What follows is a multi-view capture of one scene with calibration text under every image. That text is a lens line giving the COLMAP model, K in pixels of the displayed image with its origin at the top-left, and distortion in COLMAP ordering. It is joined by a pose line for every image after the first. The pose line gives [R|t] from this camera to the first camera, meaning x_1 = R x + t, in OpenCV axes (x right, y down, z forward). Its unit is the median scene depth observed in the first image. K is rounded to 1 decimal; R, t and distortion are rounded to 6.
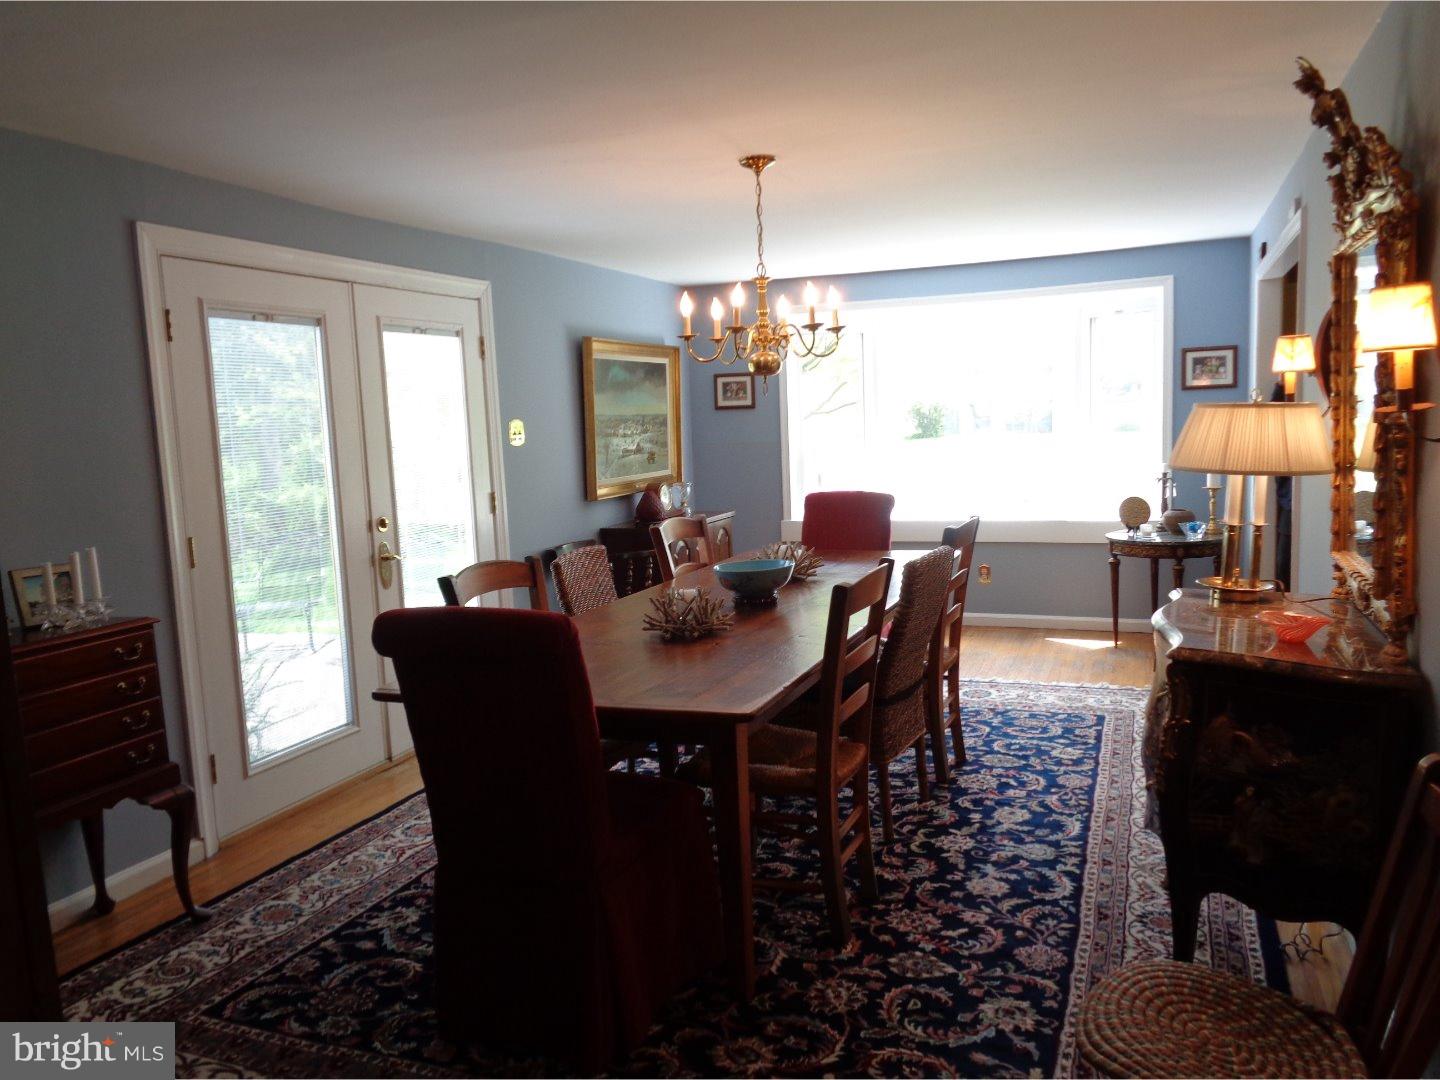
lens RADIAL K [[1074.7, 0, 720.0], [0, 1074.7, 540.5], [0, 0, 1]] dist [0.016044, 0.006733]
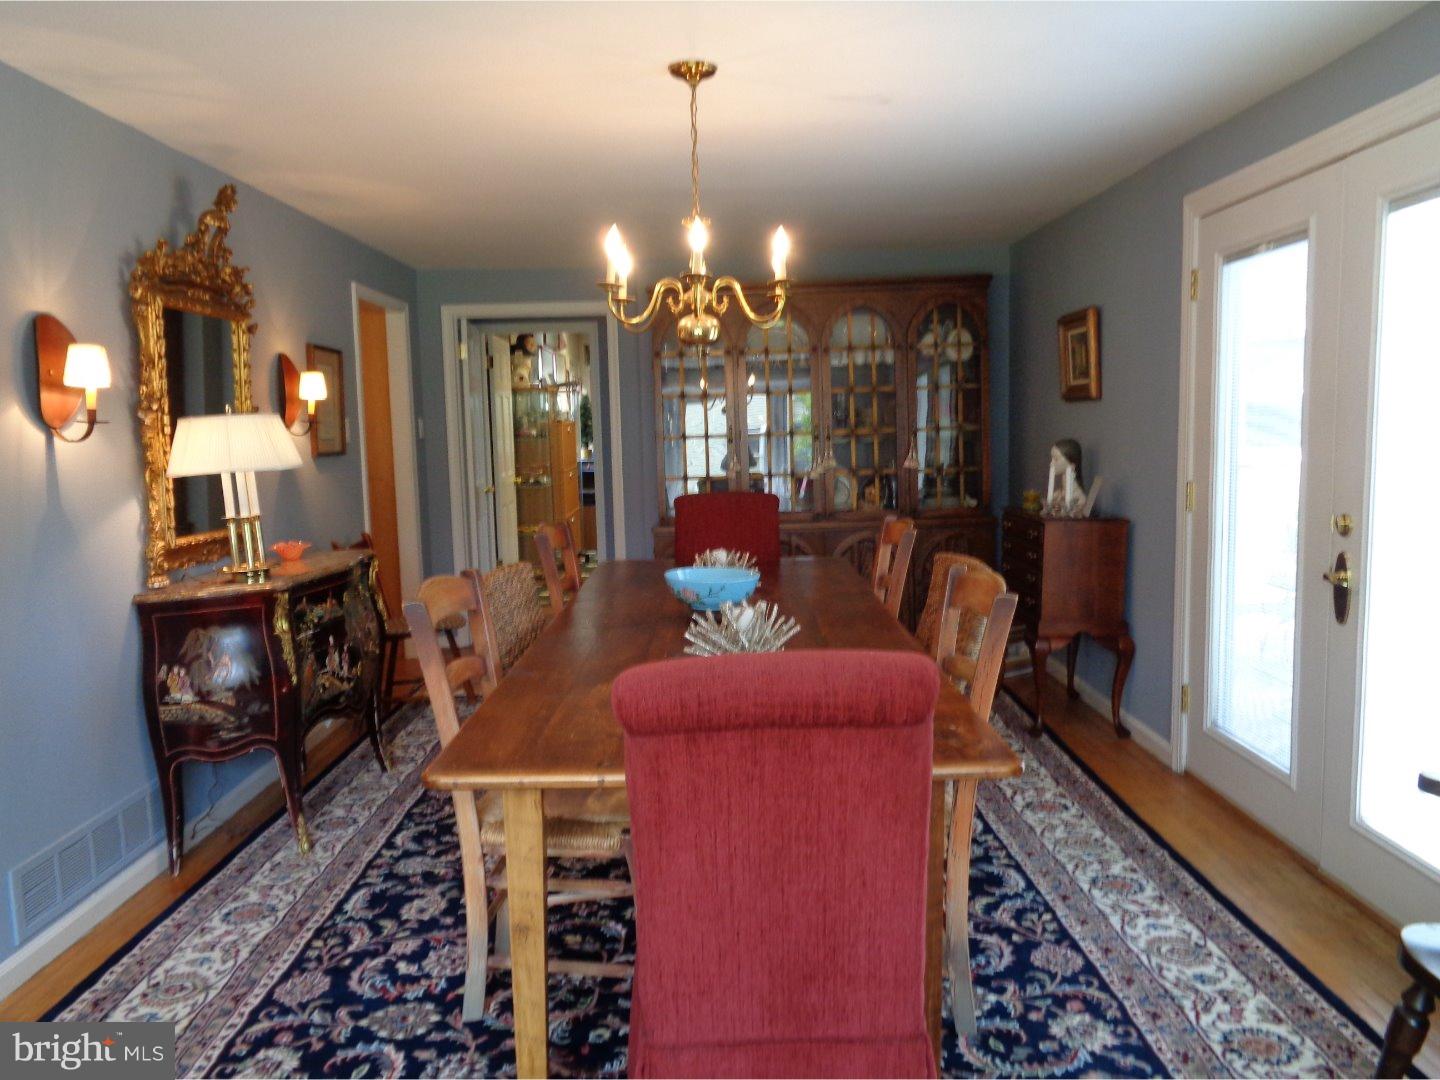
lens RADIAL K [[1074.7, 0, 720.3], [0, 1074.7, 536.4], [0, 0, 1]] dist [0.016044, 0.006733]
pose [[-0.926434, 0.102780, -0.362155, 0.324796], [0.018281, 0.973156, 0.229419, -0.197294], [0.376013, 0.205921, -0.903444, 1.736550]]
